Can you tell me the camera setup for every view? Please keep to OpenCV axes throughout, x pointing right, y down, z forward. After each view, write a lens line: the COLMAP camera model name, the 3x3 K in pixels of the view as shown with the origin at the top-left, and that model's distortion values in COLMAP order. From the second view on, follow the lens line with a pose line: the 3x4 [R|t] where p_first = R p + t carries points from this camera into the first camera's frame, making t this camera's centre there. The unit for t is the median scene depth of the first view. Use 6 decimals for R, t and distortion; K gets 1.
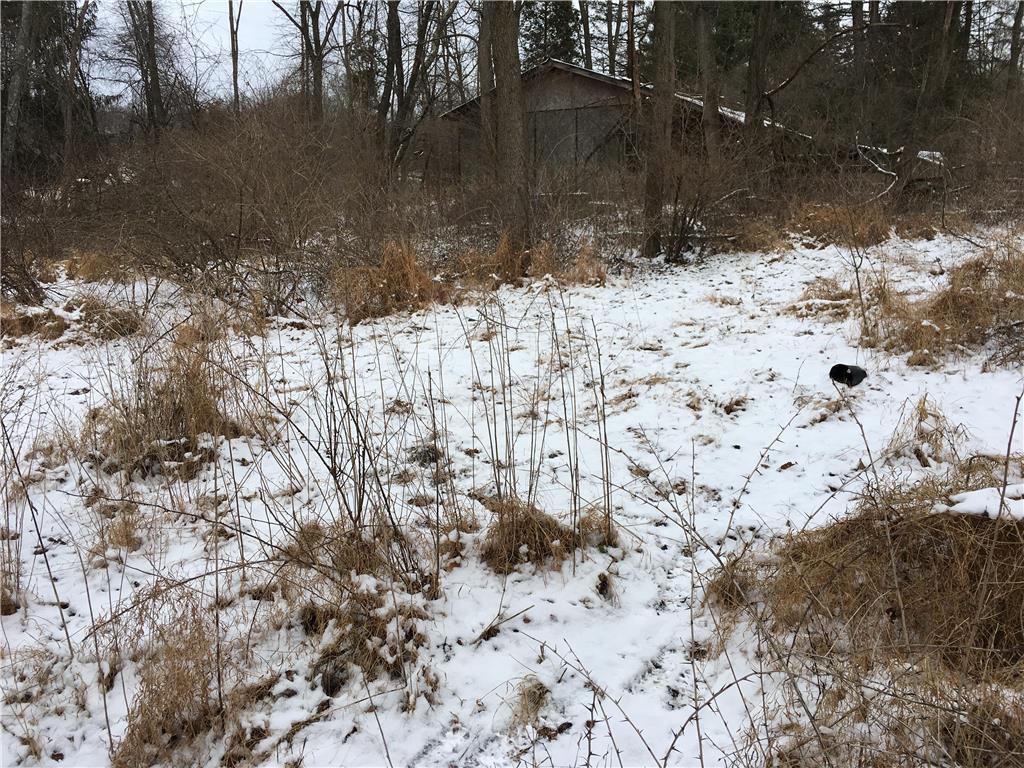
lens RADIAL K [[839.9, 0, 512.0], [0, 839.9, 384.0], [0, 0, 1]] dist [0.077758, -0.104088]
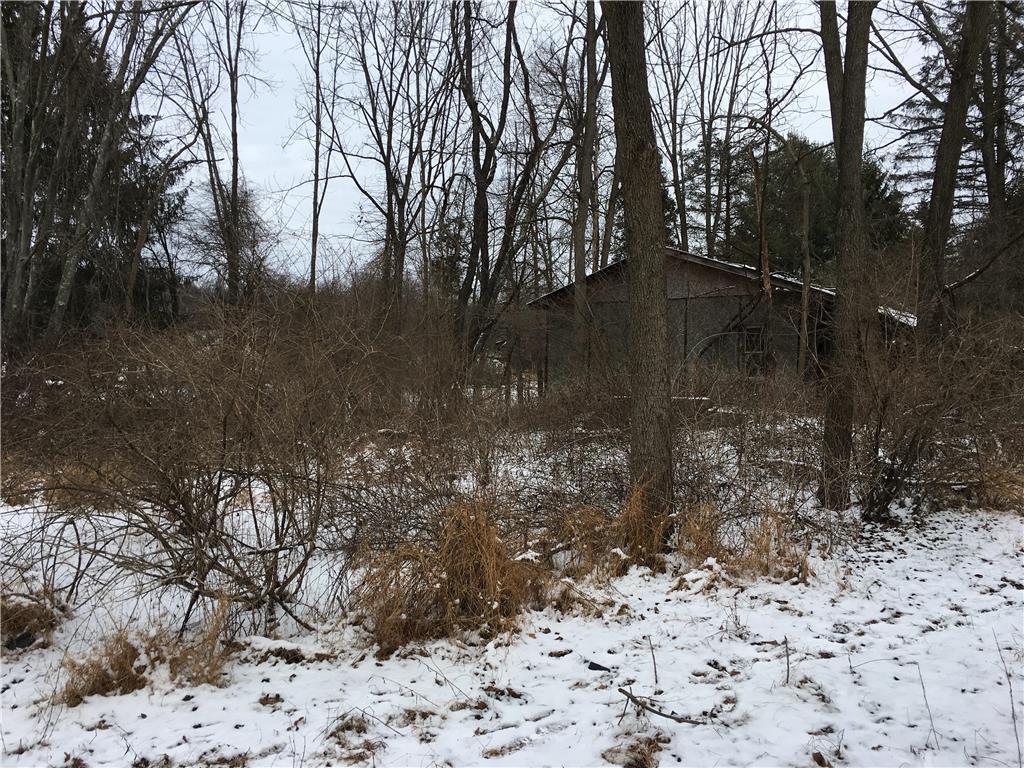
lens RADIAL K [[839.9, 0, 512.0], [0, 839.9, 384.0], [0, 0, 1]] dist [0.077758, -0.104088]
pose [[0.995829, 0.029053, -0.086488, -0.023133], [-0.046410, 0.977447, -0.206018, -0.054329], [0.078552, 0.209173, 0.974719, 0.163797]]
